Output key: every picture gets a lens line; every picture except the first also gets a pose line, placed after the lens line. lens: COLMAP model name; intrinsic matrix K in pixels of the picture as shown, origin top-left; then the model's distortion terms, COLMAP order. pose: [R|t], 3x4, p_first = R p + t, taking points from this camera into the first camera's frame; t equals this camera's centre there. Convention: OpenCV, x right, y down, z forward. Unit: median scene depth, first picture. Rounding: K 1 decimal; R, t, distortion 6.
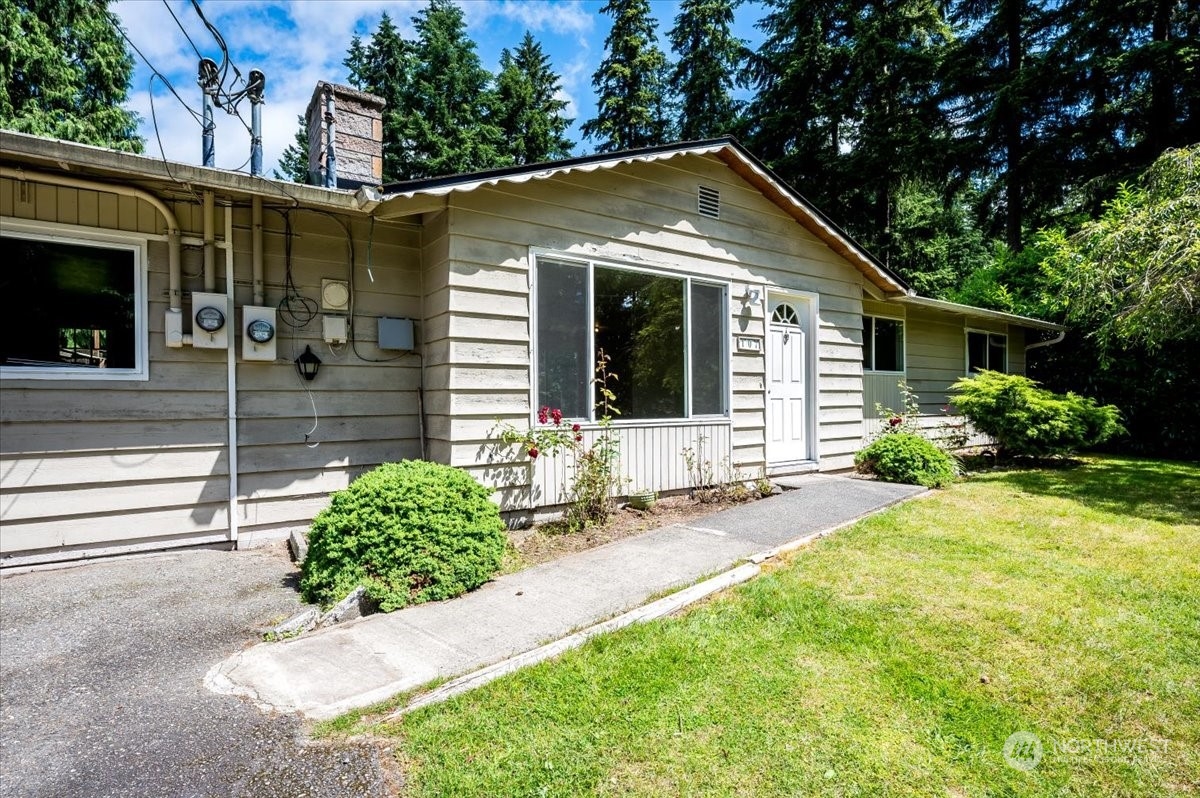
lens RADIAL K [[592.1, 0, 600.0], [0, 592.1, 399.0], [0, 0, 1]] dist [0.001457, 0.000342]
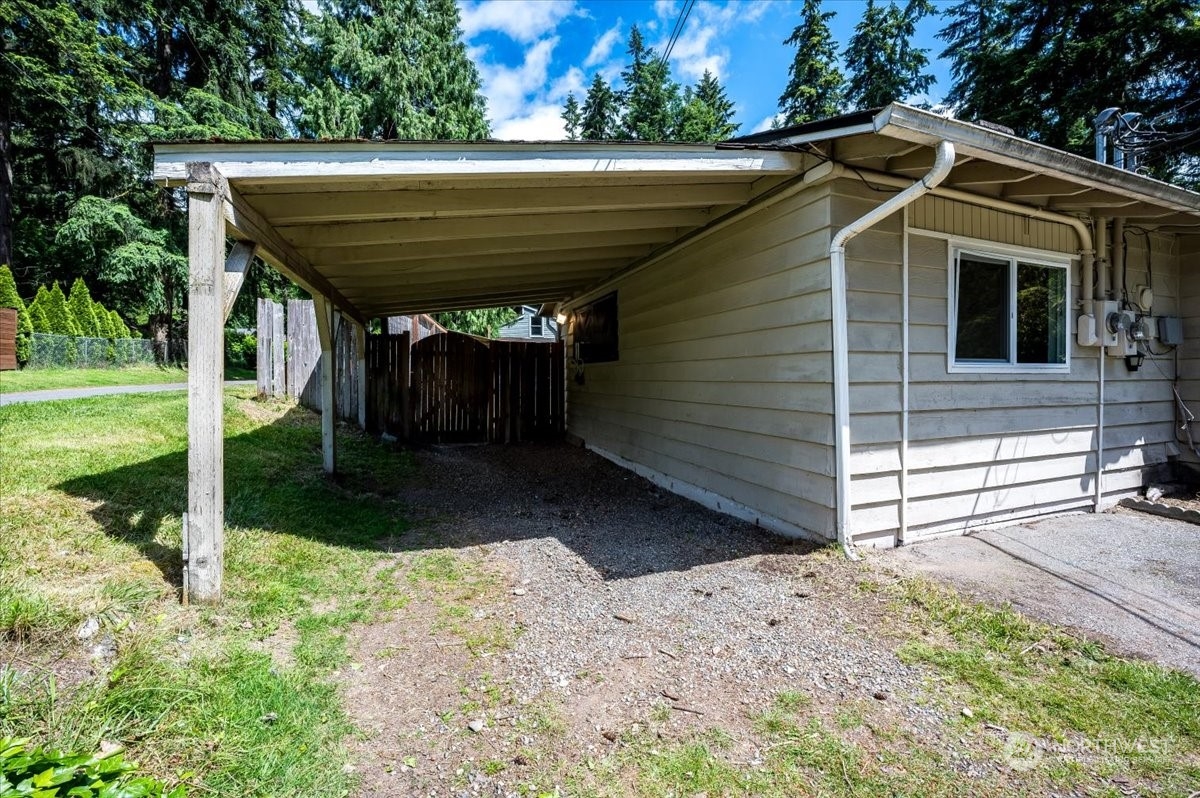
lens RADIAL K [[476.4, 0, 599.1], [0, 476.4, 392.9], [0, 0, 1]] dist [-0.031007, -0.000028]
pose [[0.967201, 0.010538, -0.253794, -0.115405], [0.000364, 0.999081, 0.042869, -0.002514], [0.254012, -0.041555, 0.966308, -0.012881]]
